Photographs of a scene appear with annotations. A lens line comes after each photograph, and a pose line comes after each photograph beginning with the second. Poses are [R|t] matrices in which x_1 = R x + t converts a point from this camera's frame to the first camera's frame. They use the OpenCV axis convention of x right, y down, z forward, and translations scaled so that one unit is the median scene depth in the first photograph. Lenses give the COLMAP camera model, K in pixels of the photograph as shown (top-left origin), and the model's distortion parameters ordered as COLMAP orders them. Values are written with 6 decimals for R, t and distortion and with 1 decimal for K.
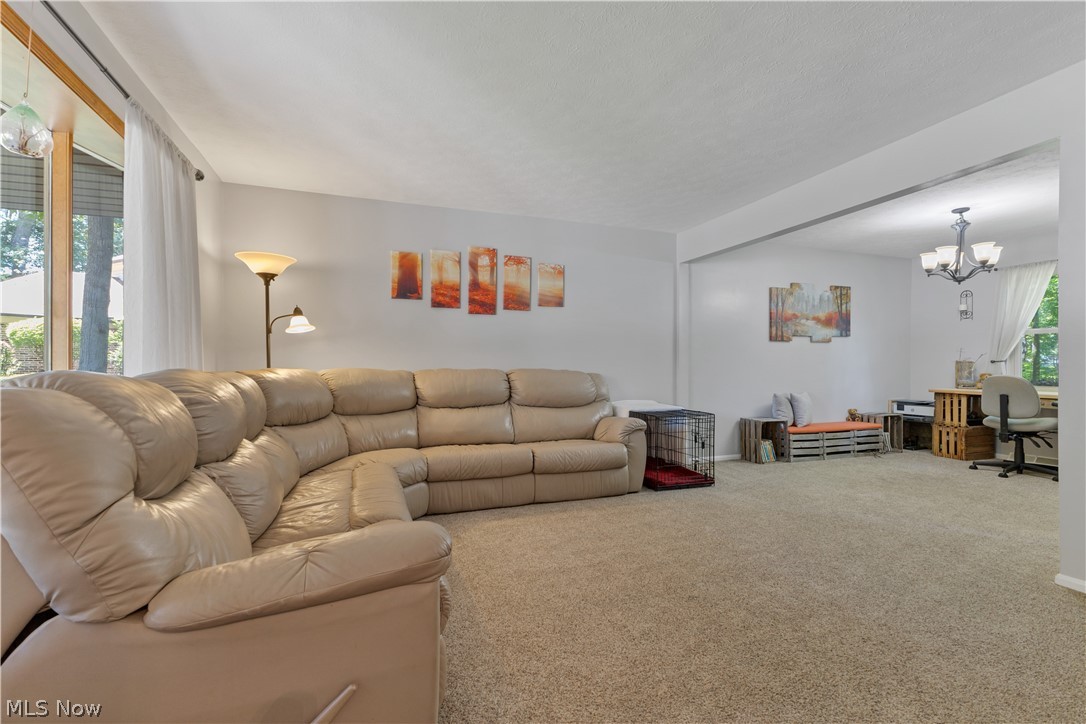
lens RADIAL K [[479.8, 0, 546.0], [0, 479.8, 366.3], [0, 0, 1]] dist [0.002980, -0.000070]
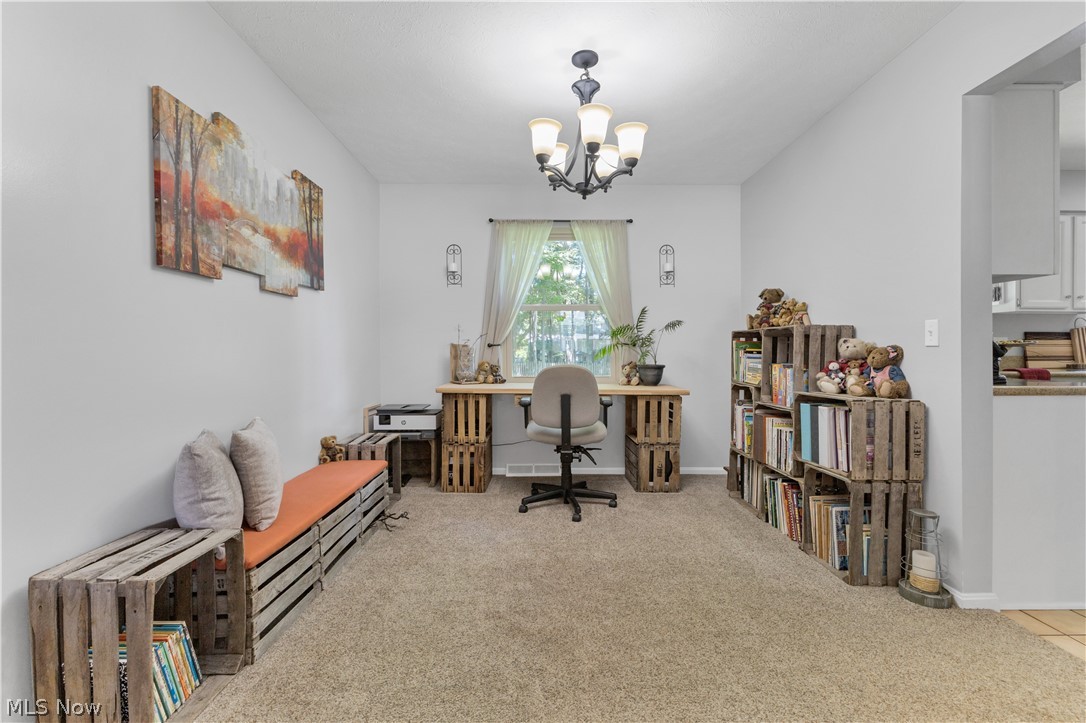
lens RADIAL K [[479.8, 0, 551.3], [0, 479.8, 361.3], [0, 0, 1]] dist [0.002980, -0.000070]
pose [[0.322799, -0.018970, 0.946277, 0.317781], [-0.001629, 0.999786, 0.020599, -0.000441], [-0.946466, -0.008191, 0.322700, 0.813795]]
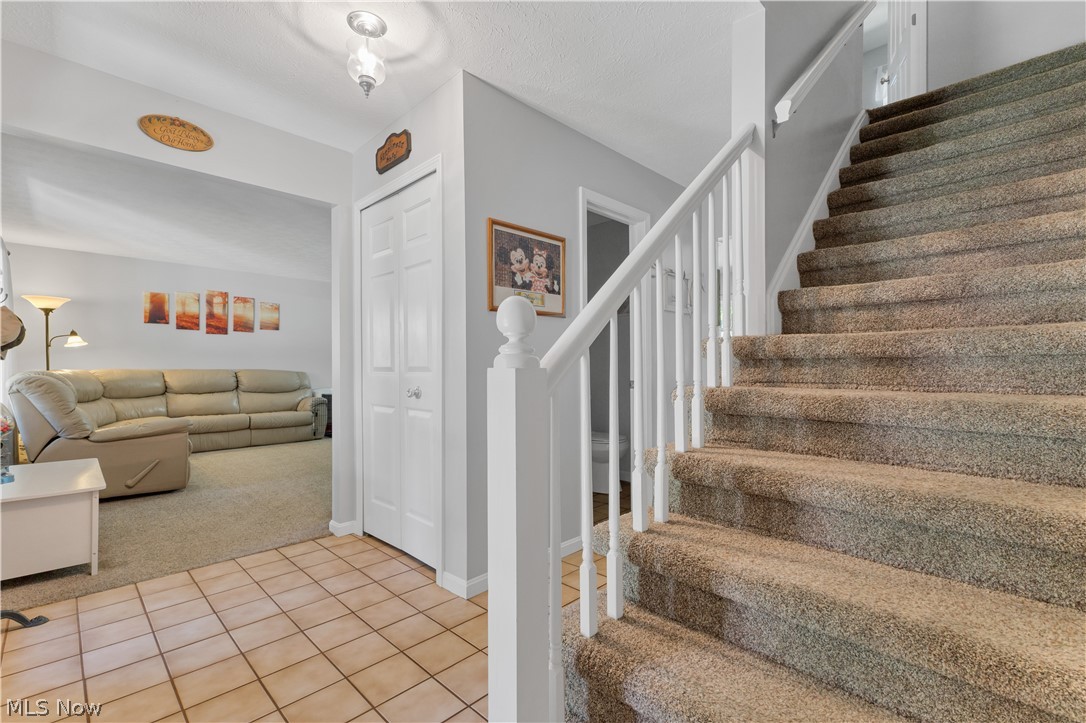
lens RADIAL K [[479.8, 0, 549.0], [0, 479.8, 368.1], [0, 0, 1]] dist [0.002980, -0.000070]
pose [[0.903184, -0.001400, 0.429251, 0.164230], [-0.000619, 0.999989, 0.004562, -0.005910], [-0.429253, -0.004386, 0.903174, -0.833102]]
